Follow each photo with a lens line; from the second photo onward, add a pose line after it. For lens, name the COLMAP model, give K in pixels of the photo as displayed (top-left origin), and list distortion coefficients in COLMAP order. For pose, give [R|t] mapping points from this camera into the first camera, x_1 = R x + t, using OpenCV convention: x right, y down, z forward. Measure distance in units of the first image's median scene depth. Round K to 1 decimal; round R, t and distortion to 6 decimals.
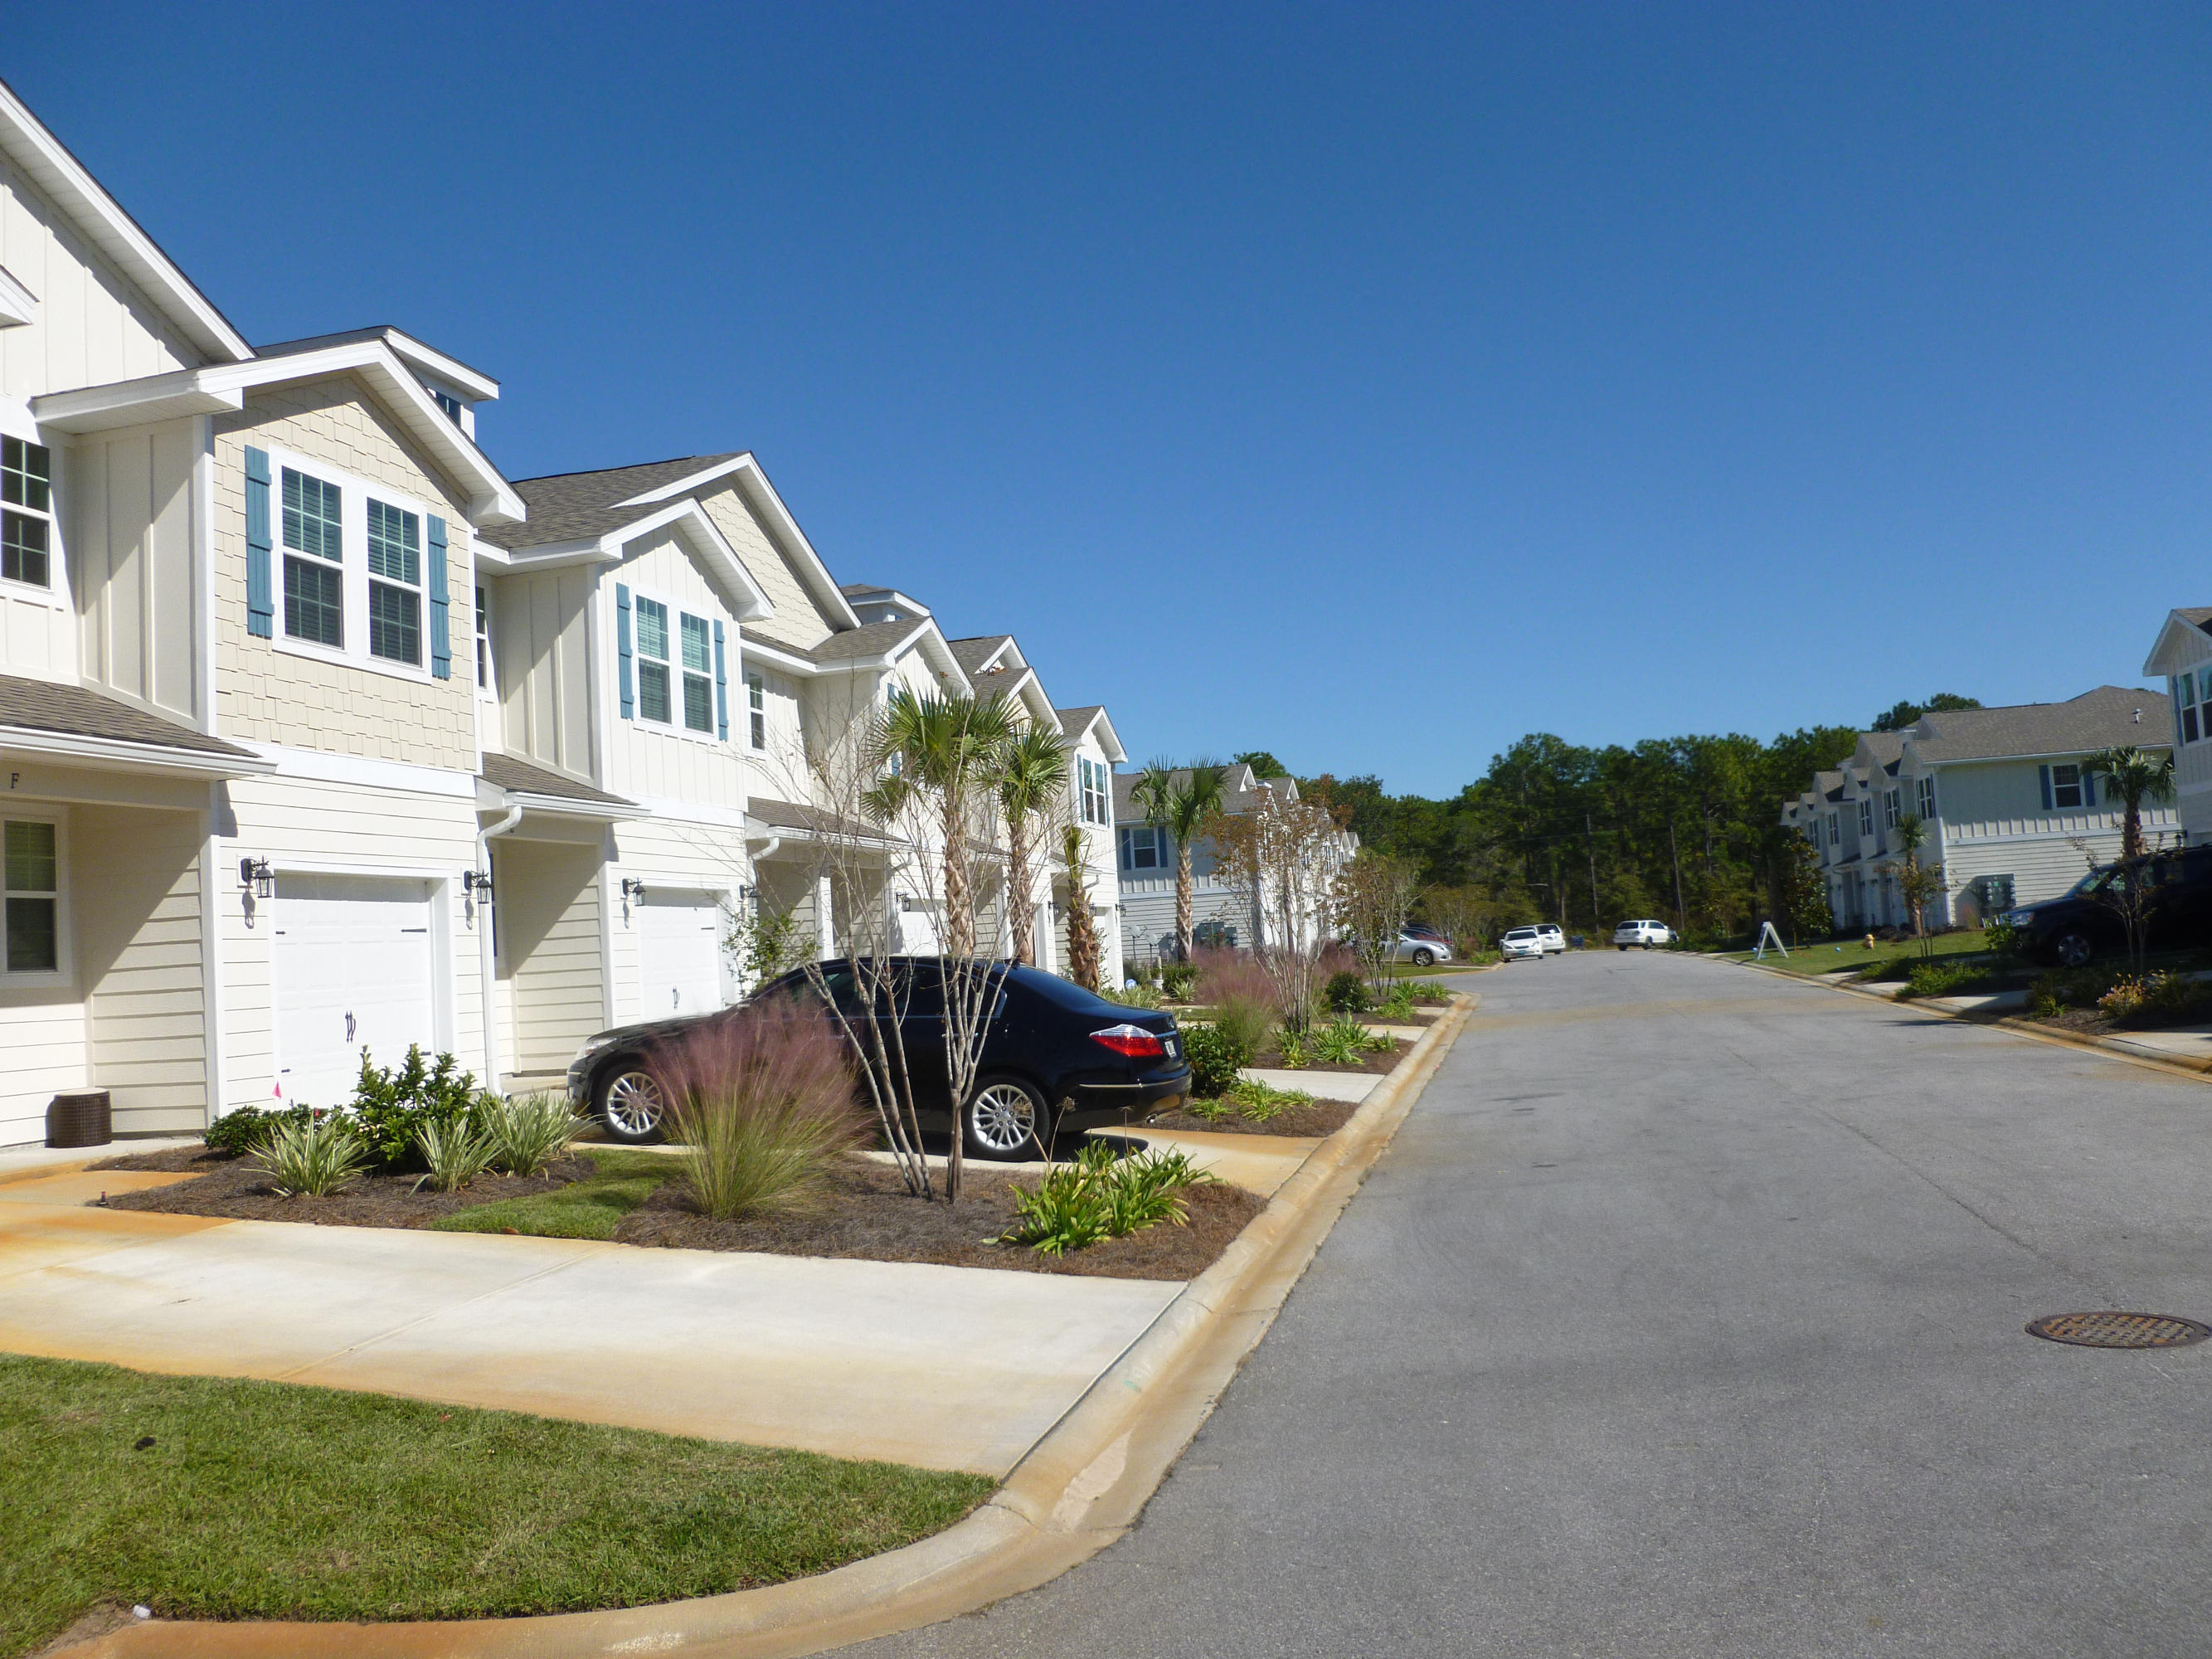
lens RADIAL K [[1796.4, 0, 1106.0], [0, 1796.4, 829.5], [0, 0, 1]] dist [-0.087543, 0.067975]
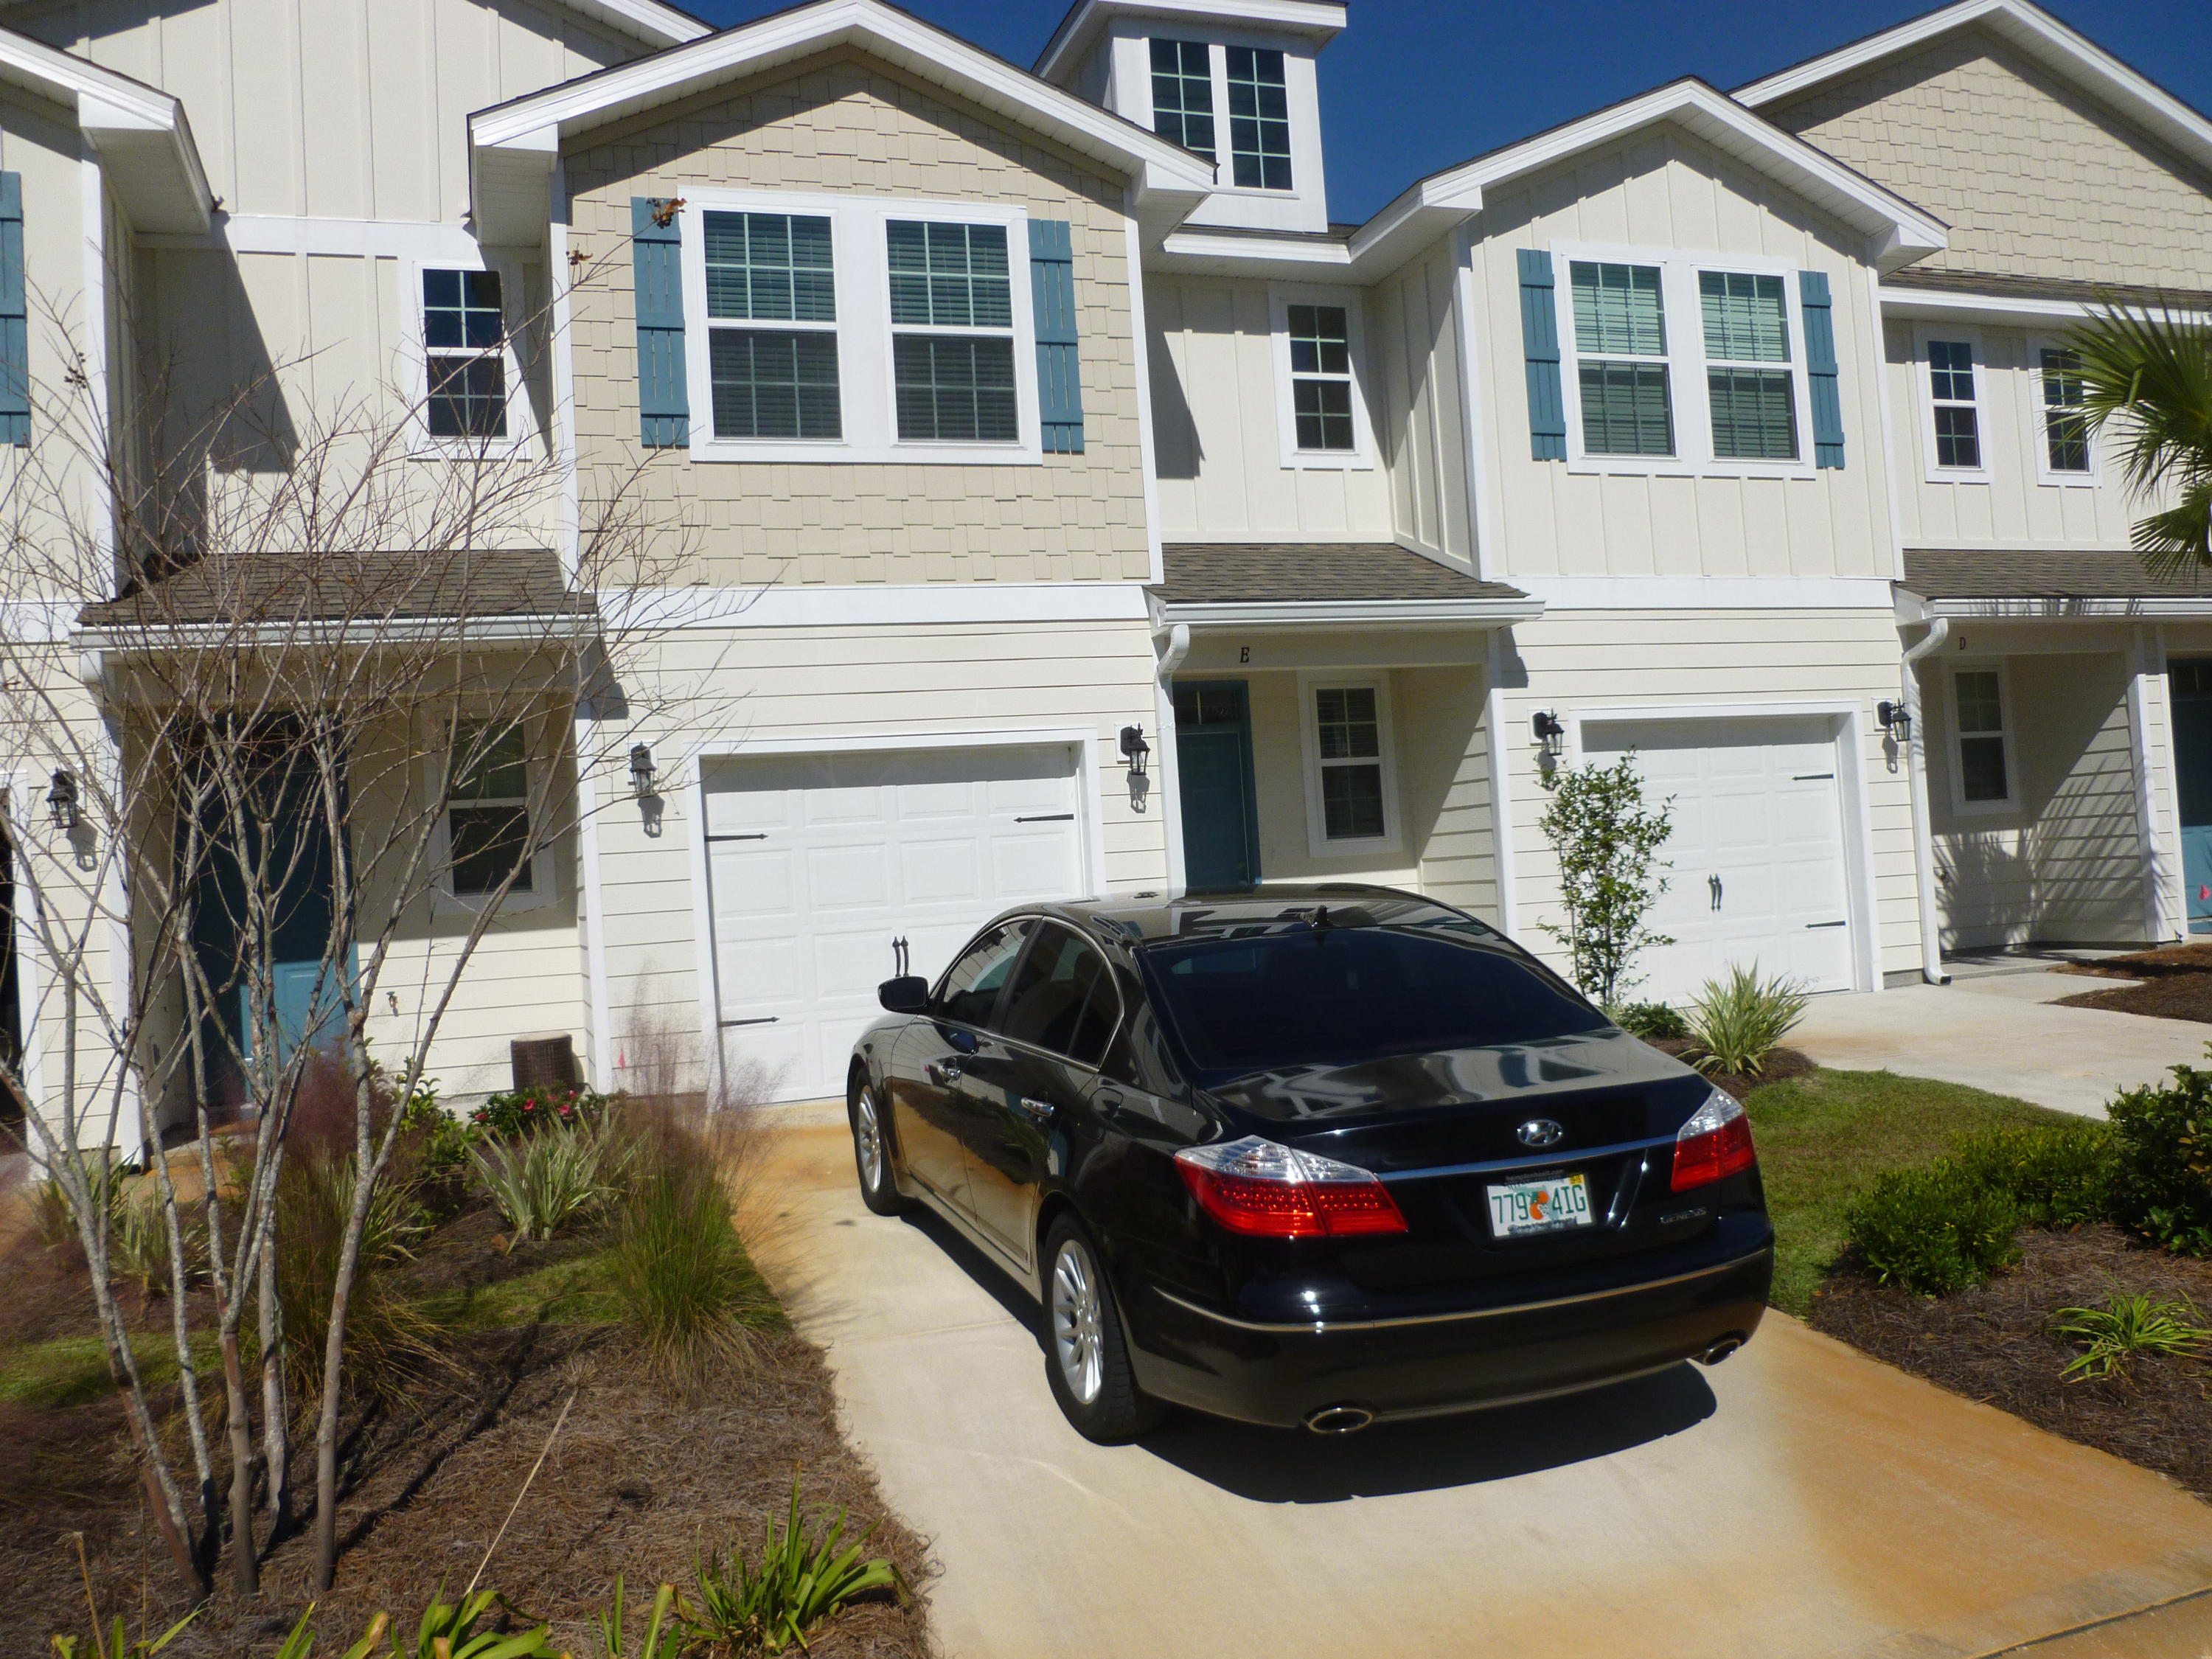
lens RADIAL K [[1564.3, 0, 1106.3], [0, 1564.3, 880.9], [0, 0, 1]] dist [-0.068500, 0.039923]
pose [[0.495779, 0.020539, -0.868206, 0.133507], [0.094067, 0.992568, 0.077197, 0.028712], [0.863339, -0.119943, 0.490162, 0.565624]]
